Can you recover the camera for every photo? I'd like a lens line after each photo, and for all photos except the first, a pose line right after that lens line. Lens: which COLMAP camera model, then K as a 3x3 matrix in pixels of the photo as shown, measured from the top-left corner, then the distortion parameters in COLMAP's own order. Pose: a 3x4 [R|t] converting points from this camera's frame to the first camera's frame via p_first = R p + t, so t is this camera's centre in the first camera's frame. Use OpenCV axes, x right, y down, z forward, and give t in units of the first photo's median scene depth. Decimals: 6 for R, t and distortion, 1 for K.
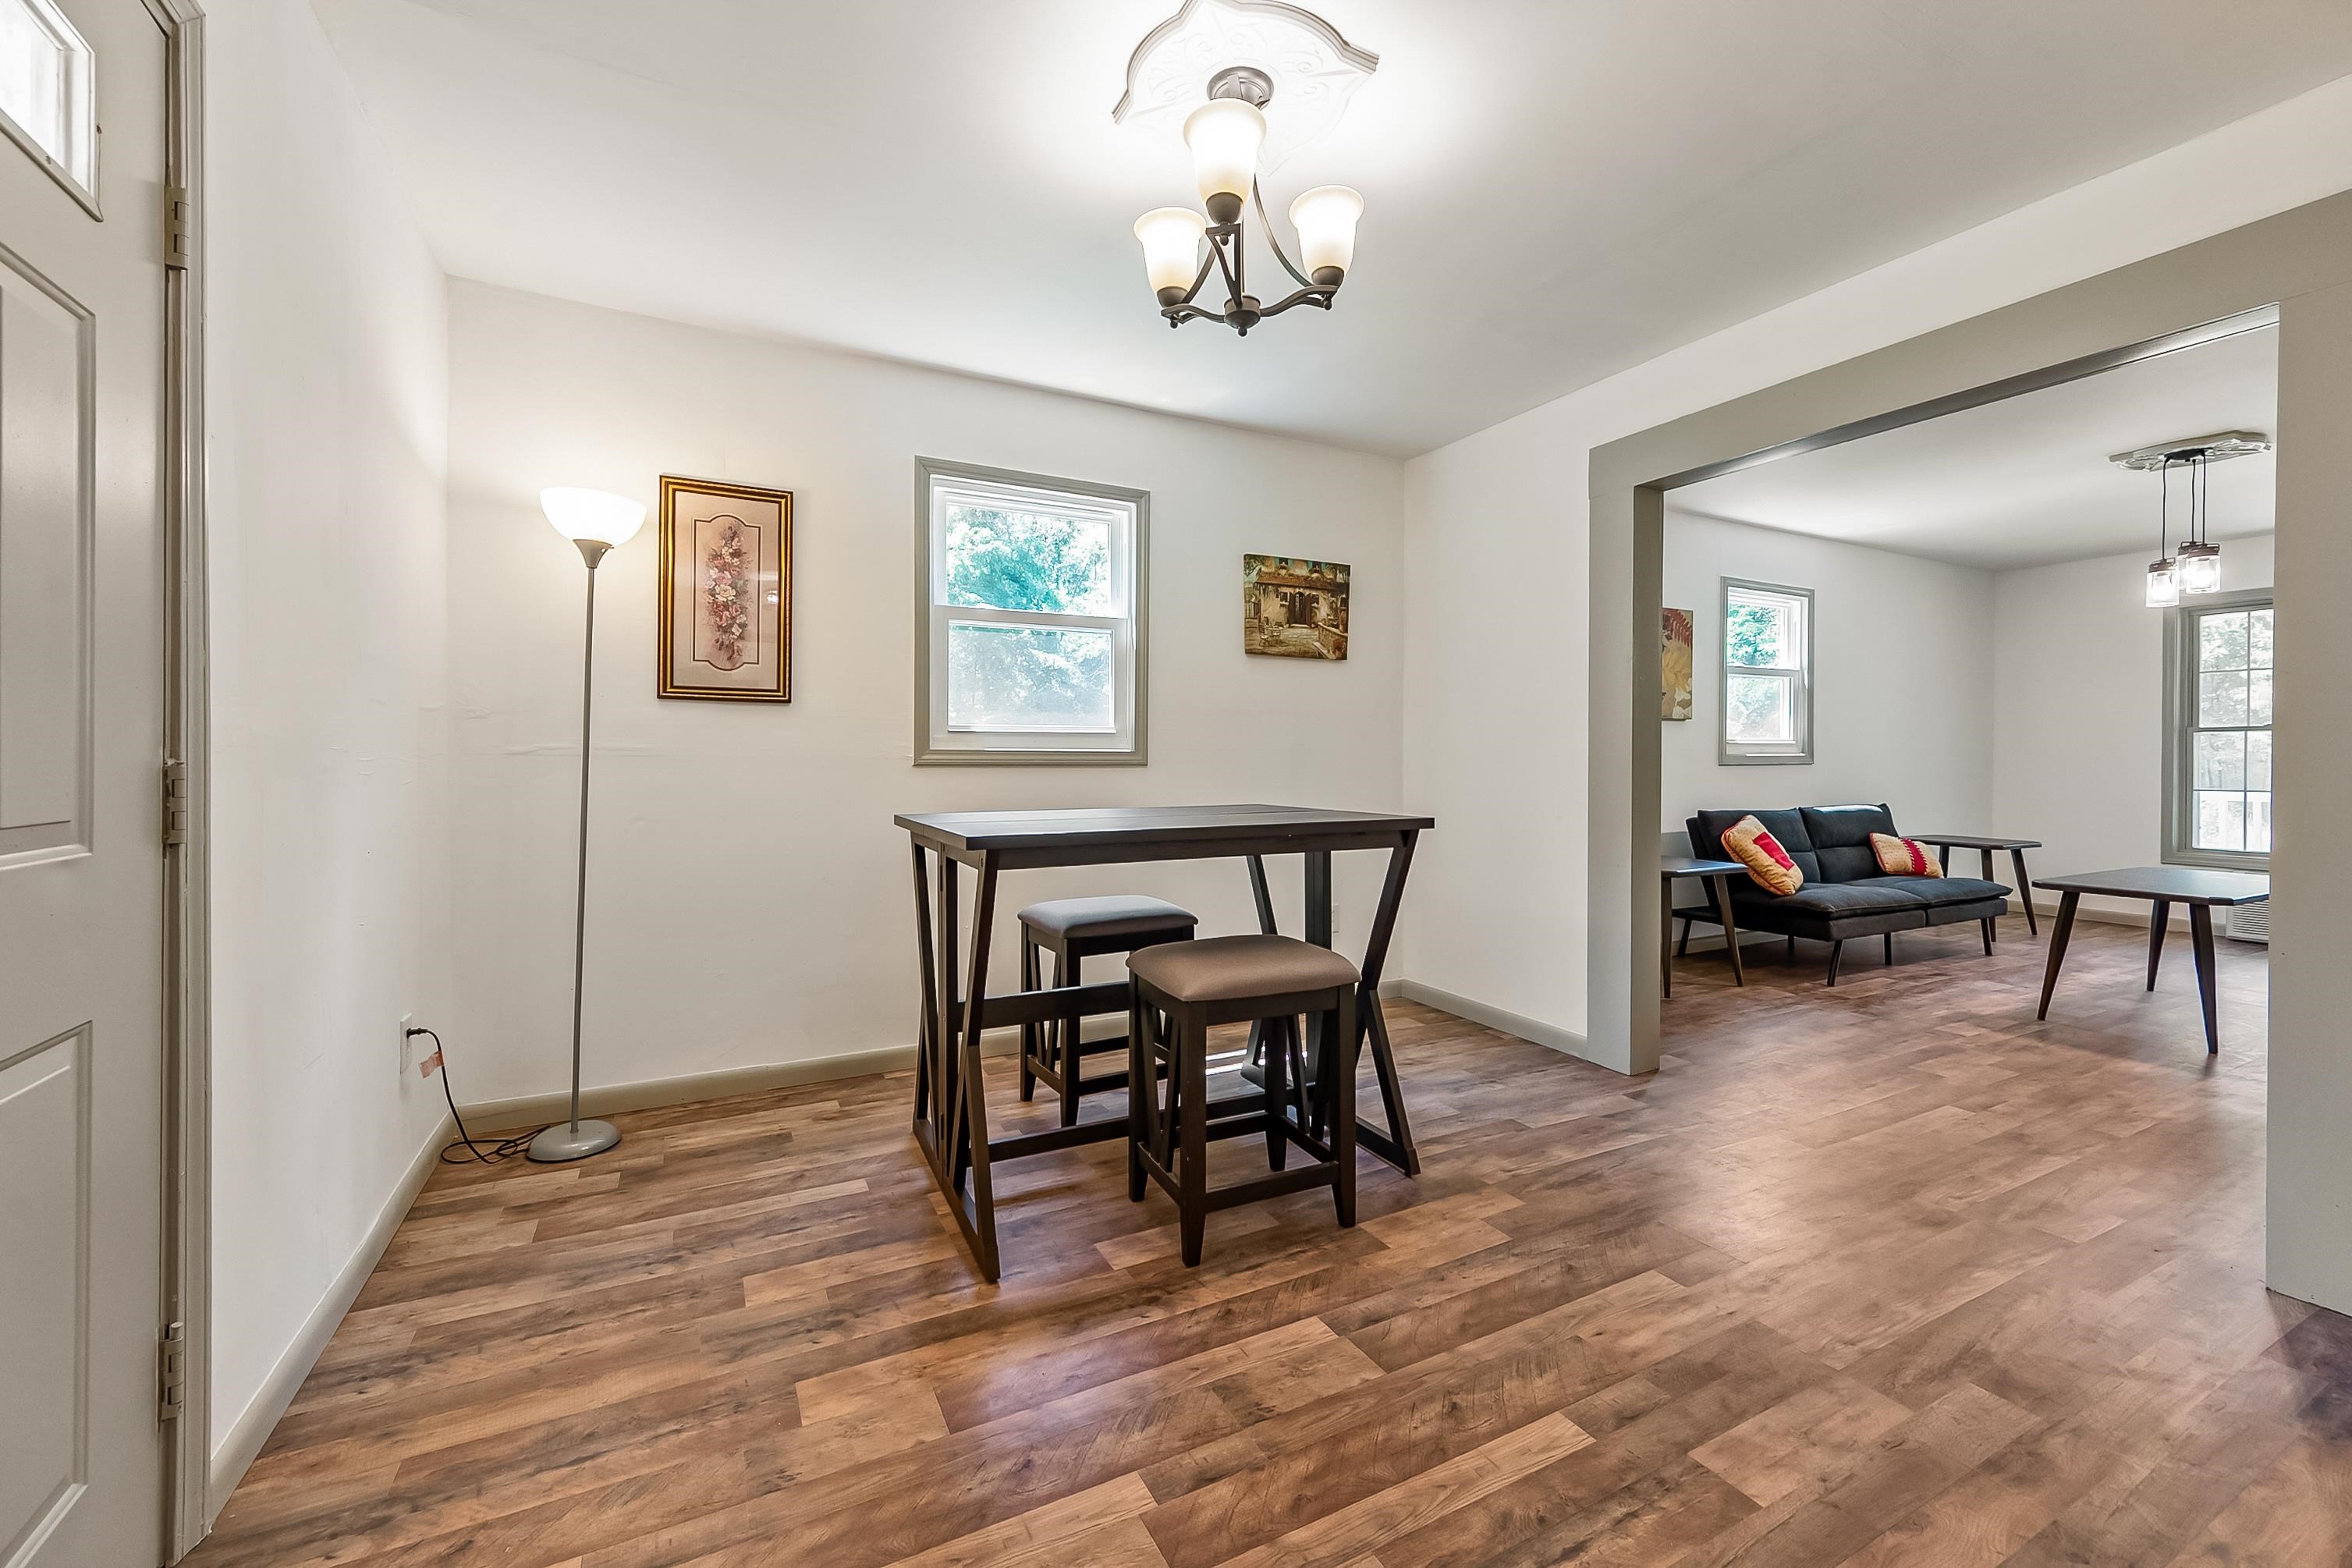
lens RADIAL K [[944.0, 0, 1181.9], [0, 944.0, 763.0], [0, 0, 1]] dist [-0.002398, 0.002231]
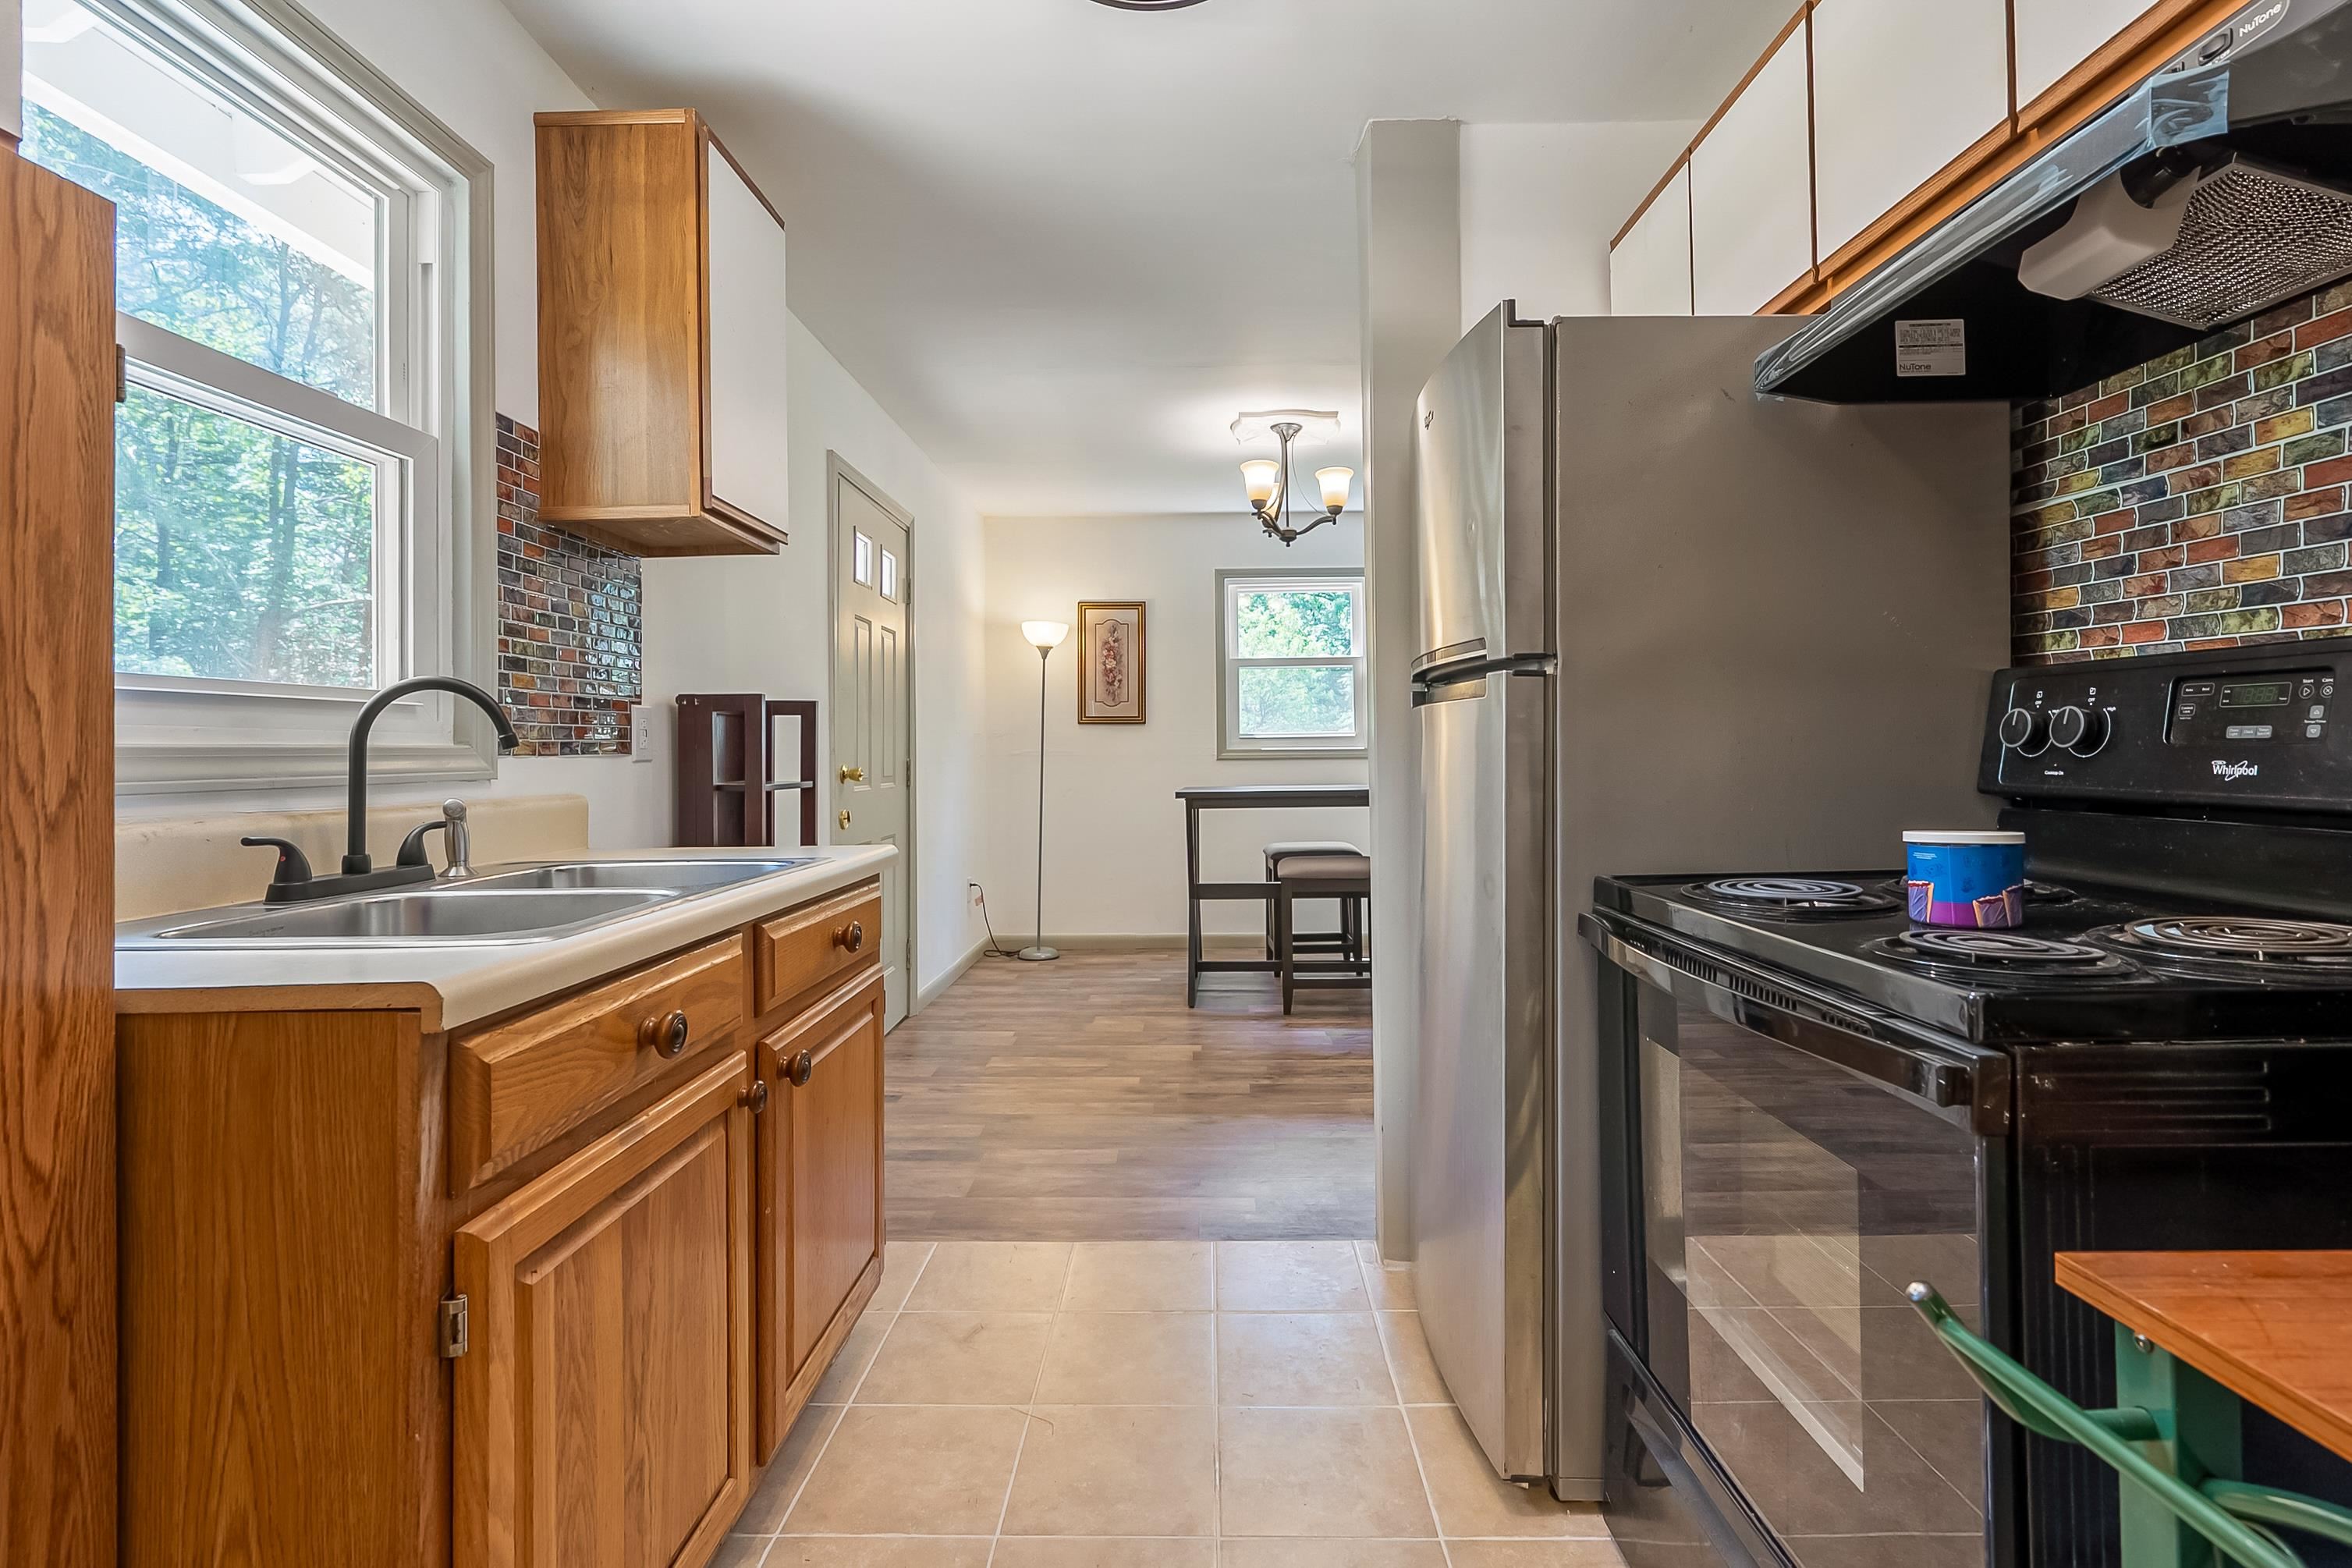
lens RADIAL K [[1102.0, 0, 1179.5], [0, 1102.0, 732.1], [0, 0, 1]] dist [-0.000684, -0.000083]
pose [[0.875690, -0.020642, -0.482433, 0.974234], [0.009286, 0.999621, -0.025915, 0.006518], [0.482785, 0.018214, 0.875549, -1.164430]]
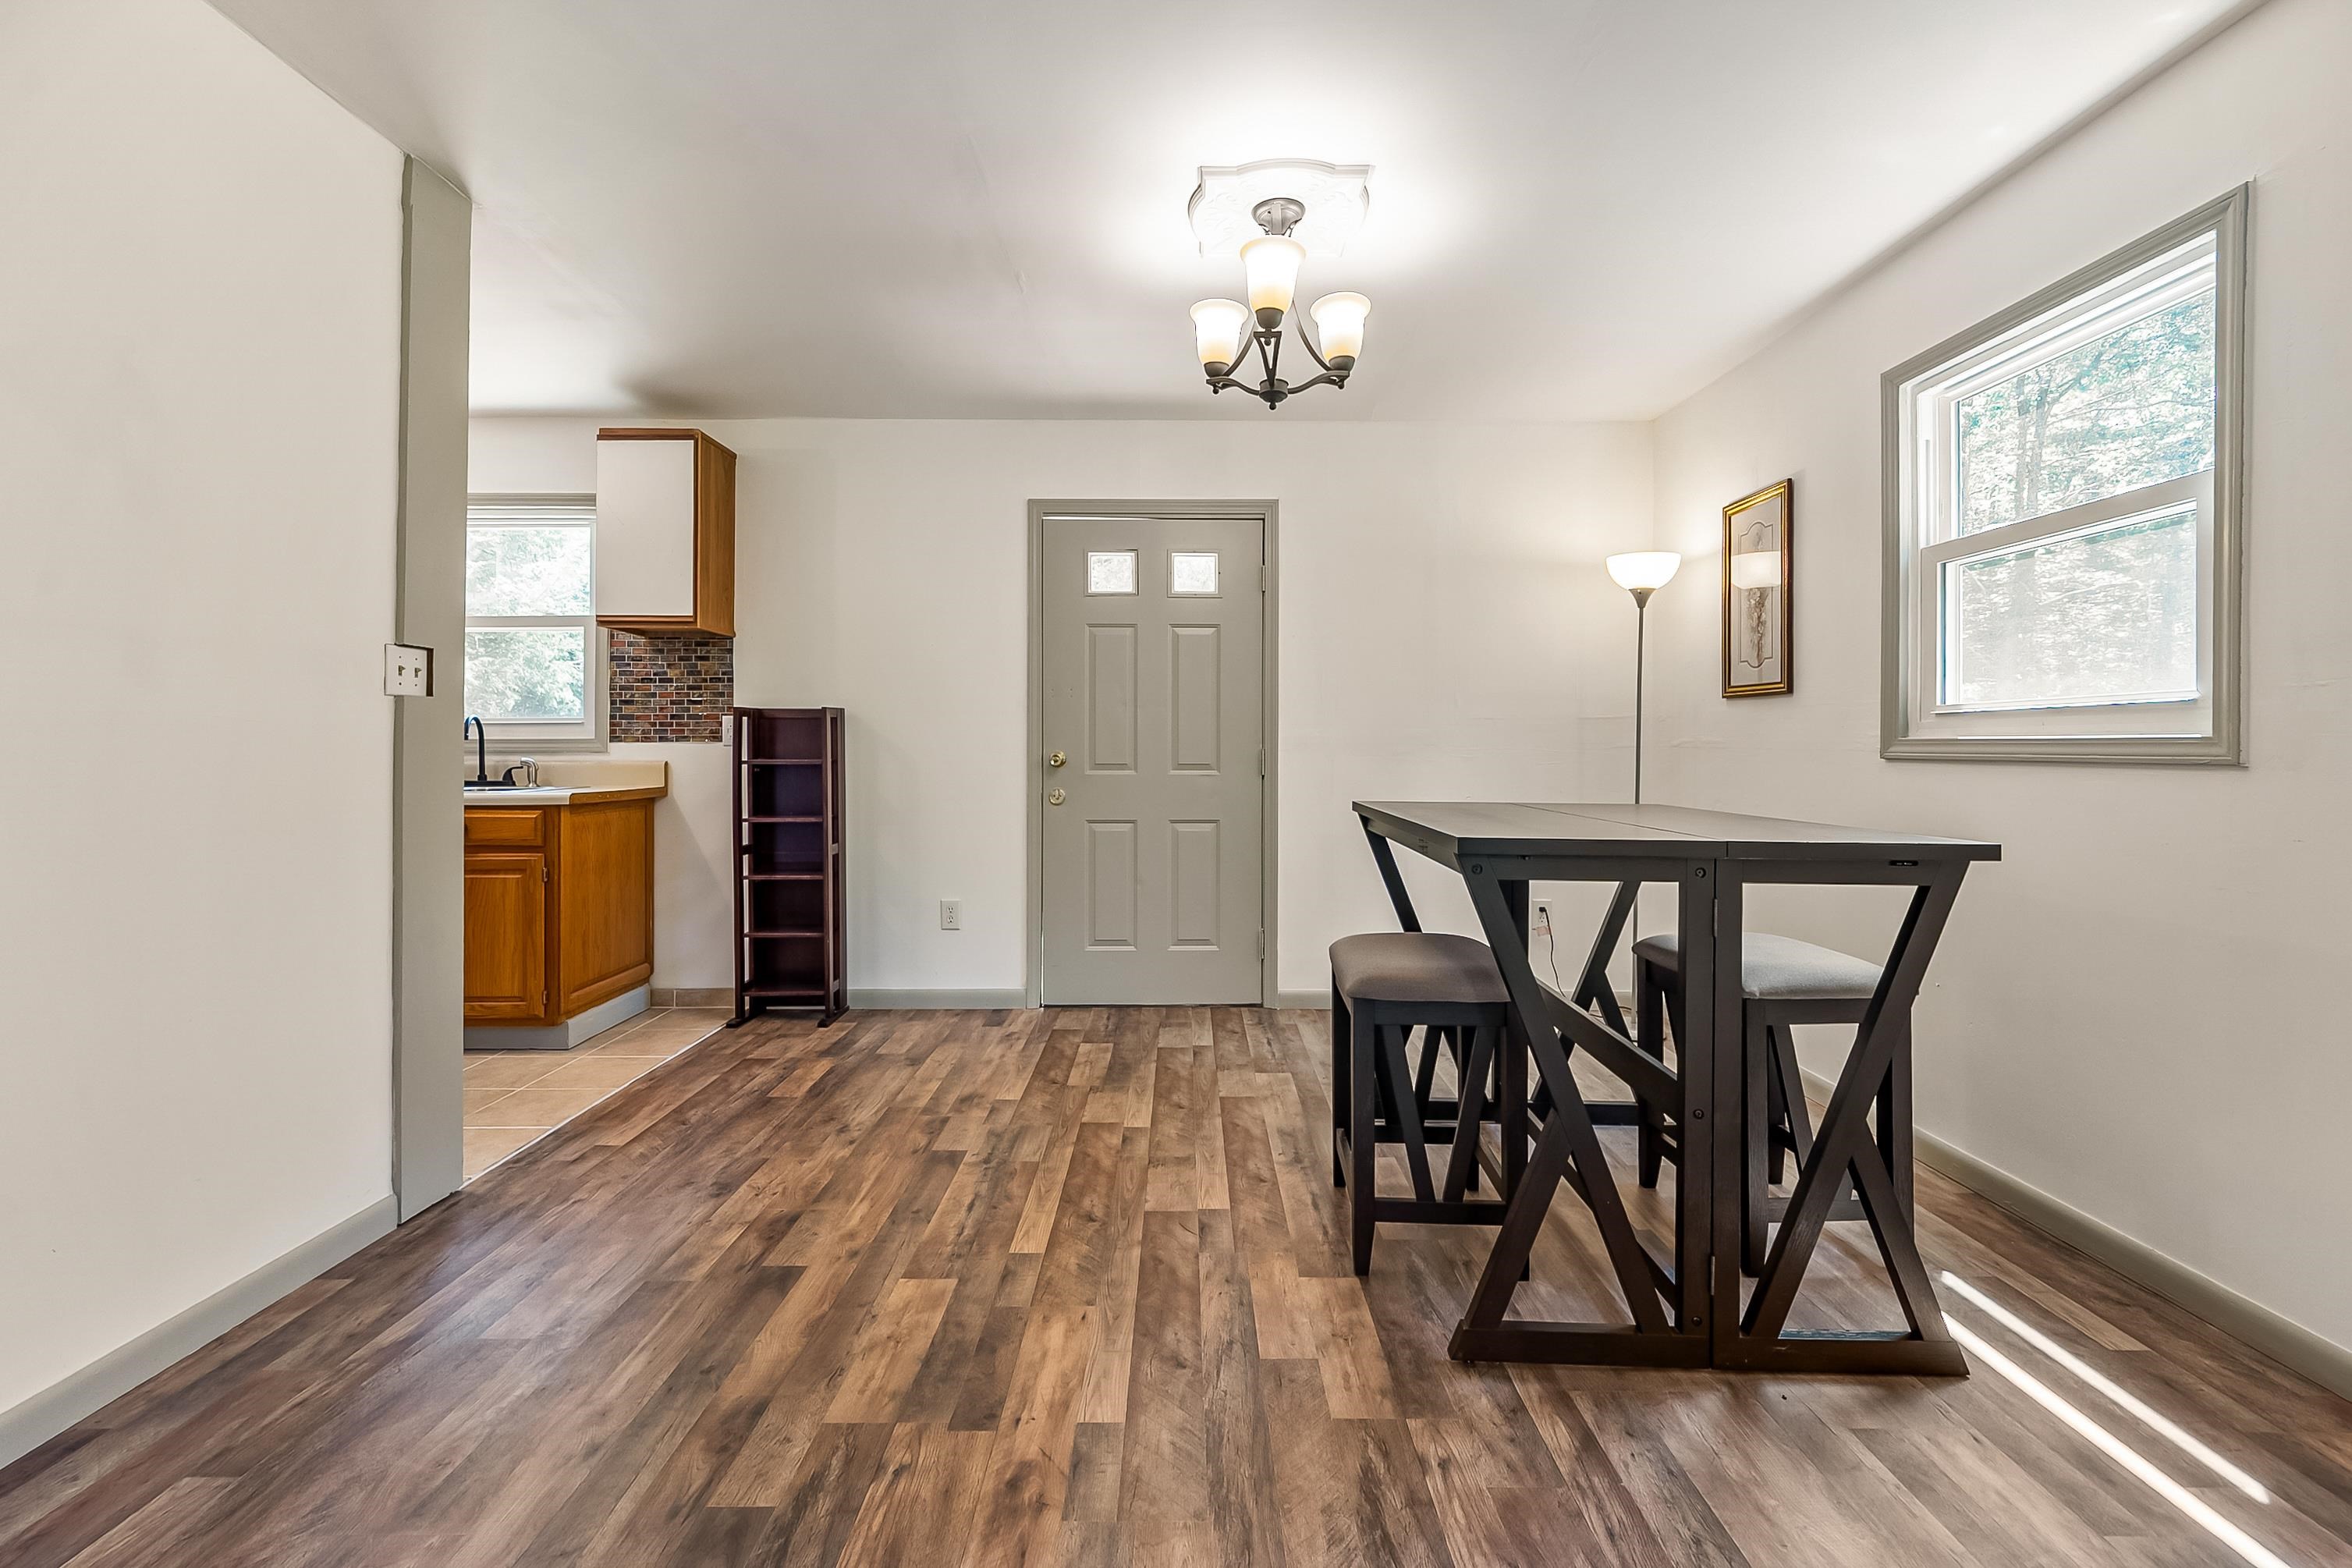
lens RADIAL K [[944.0, 0, 1185.8], [0, 944.0, 751.2], [0, 0, 1]] dist [-0.002398, 0.002231]
pose [[-0.456884, -0.000081, -0.889526, 1.189642], [-0.009305, 0.999946, 0.004688, -0.005572], [0.889478, 0.010419, -0.456860, 1.431590]]
